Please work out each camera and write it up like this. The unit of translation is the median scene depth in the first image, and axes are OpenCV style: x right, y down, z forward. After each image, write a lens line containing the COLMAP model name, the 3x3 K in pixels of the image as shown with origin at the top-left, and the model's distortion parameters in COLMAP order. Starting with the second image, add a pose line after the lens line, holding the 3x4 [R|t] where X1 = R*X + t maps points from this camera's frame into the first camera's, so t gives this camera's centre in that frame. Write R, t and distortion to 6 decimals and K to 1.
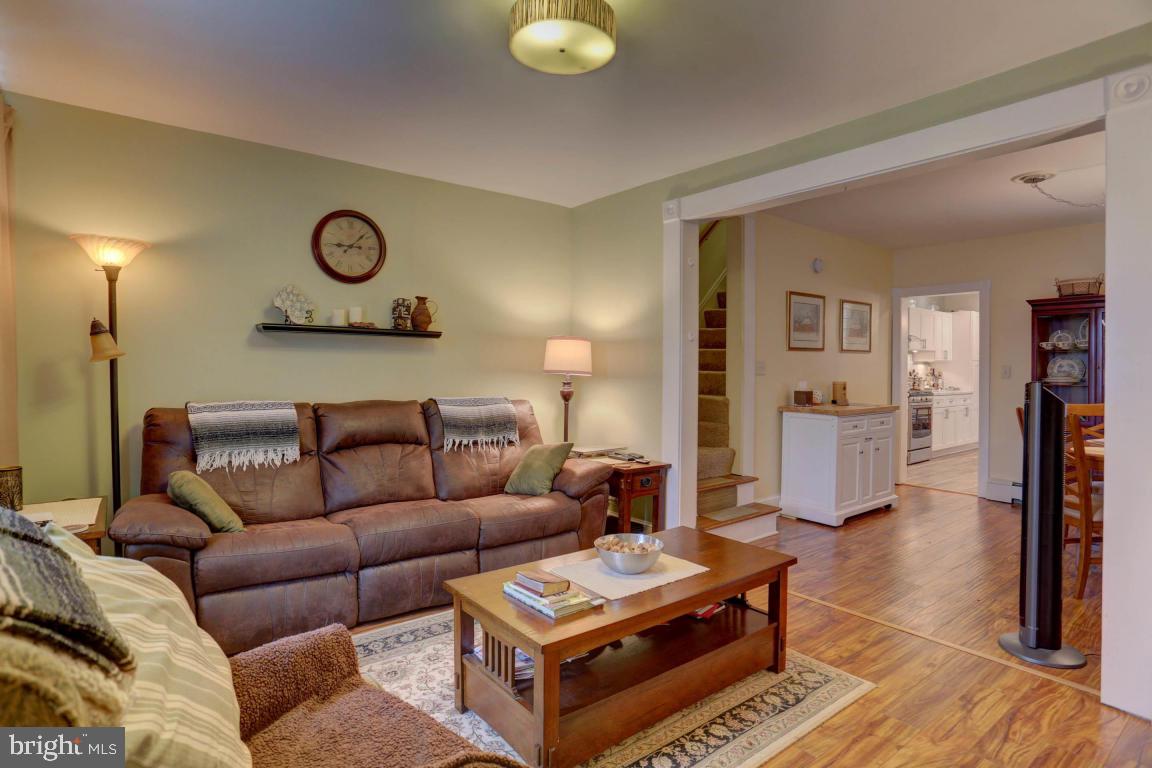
lens RADIAL K [[596.0, 0, 572.4], [0, 596.0, 363.8], [0, 0, 1]] dist [-0.086228, 0.039103]
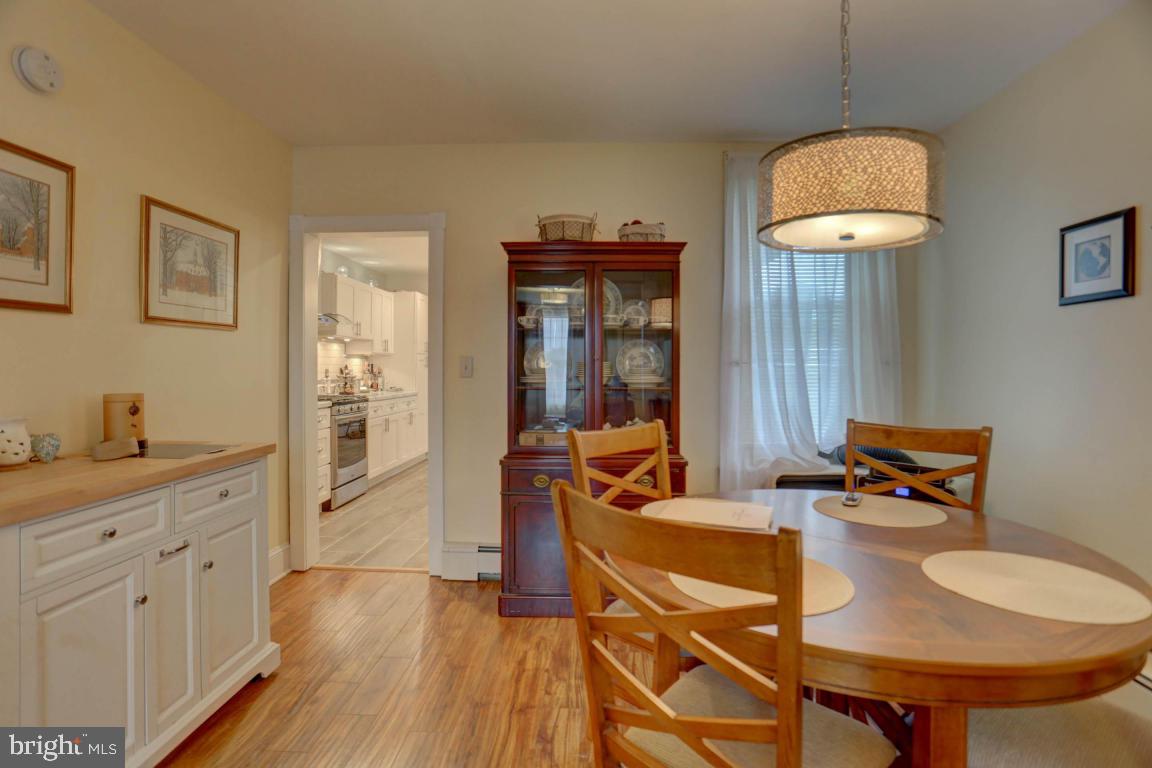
lens RADIAL K [[590.6, 0, 575.5], [0, 590.6, 379.2], [0, 0, 1]] dist [-0.084499, 0.038540]
pose [[0.643713, -0.020473, 0.764993, 0.348002], [-0.003214, 0.999561, 0.029455, 0.008307], [-0.765260, -0.021420, 0.643365, 0.504566]]
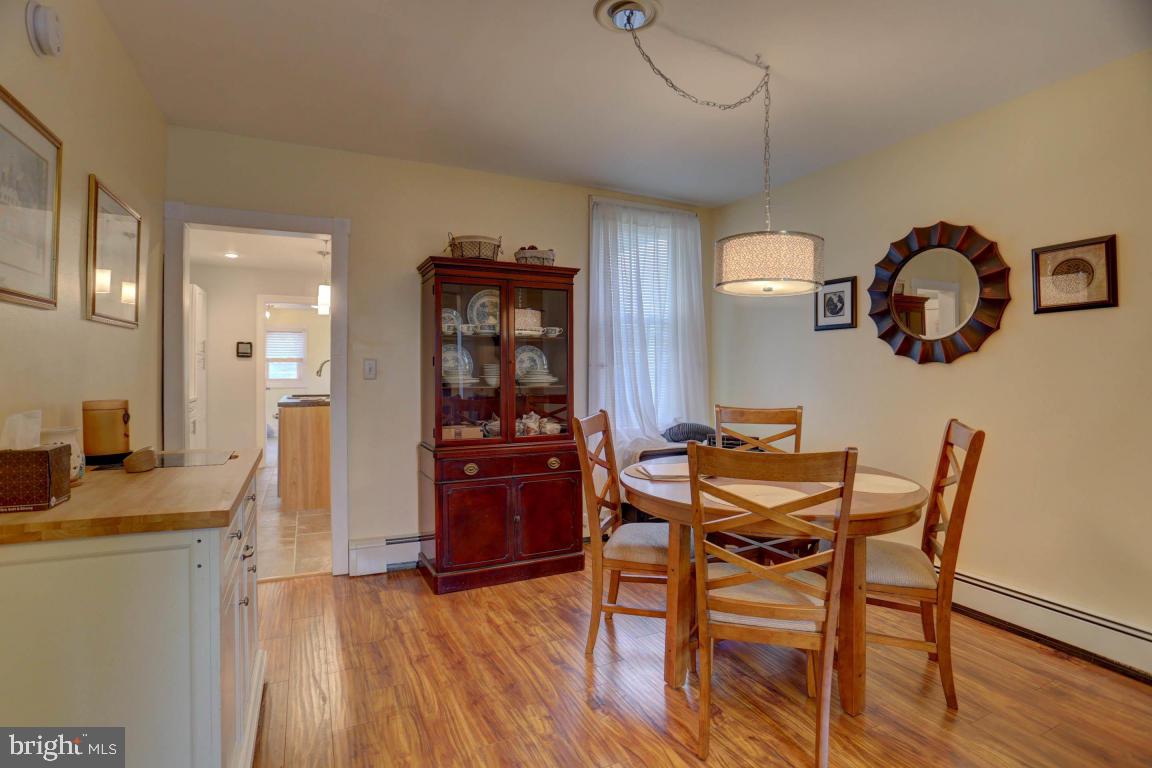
lens RADIAL K [[583.0, 0, 597.8], [0, 583.0, 379.4], [0, 0, 1]] dist [-0.093448, 0.034155]
pose [[0.186977, -0.023676, 0.982079, 0.177431], [-0.006942, 0.999653, 0.025422, 0.007475], [-0.982340, -0.011571, 0.186748, 0.627505]]
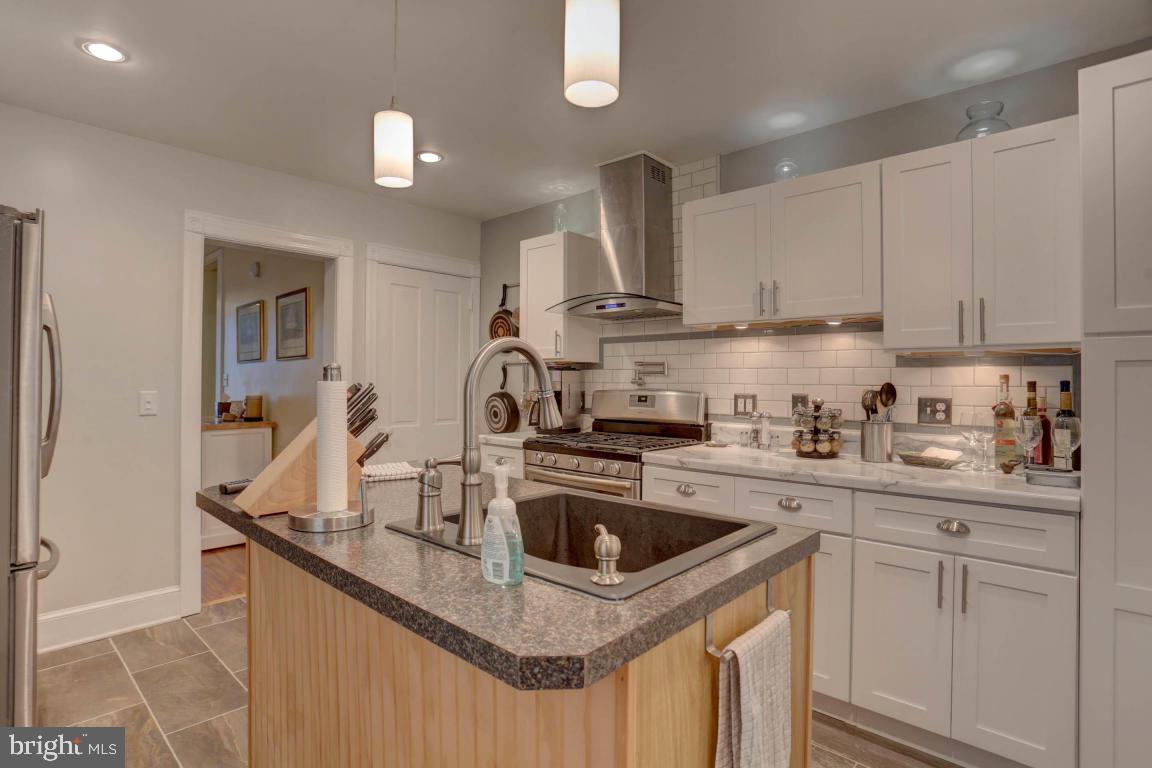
lens RADIAL K [[583.1, 0, 617.2], [0, 583.1, 380.2], [0, 0, 1]] dist [-0.069174, 0.035558]
pose [[0.214453, -0.012437, -0.976655, 1.392408], [-0.000108, 0.999919, -0.012757, 0.018209], [0.976734, 0.002841, 0.214434, 1.339405]]
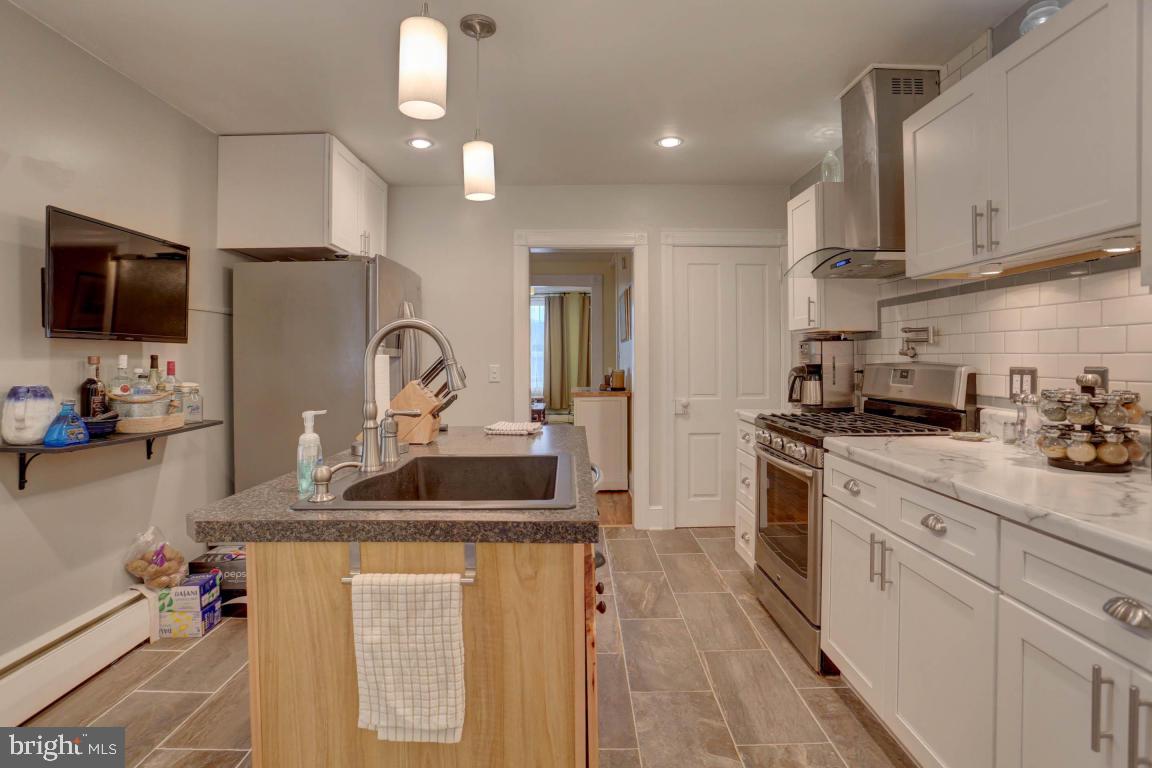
lens RADIAL K [[603.3, 0, 582.3], [0, 603.3, 365.1], [0, 0, 1]] dist [-0.080082, 0.043858]
pose [[-0.594936, 0.002079, -0.803771, 1.354082], [0.002815, 0.999996, 0.000503, 0.021655], [0.803768, -0.001964, -0.594939, 1.580411]]
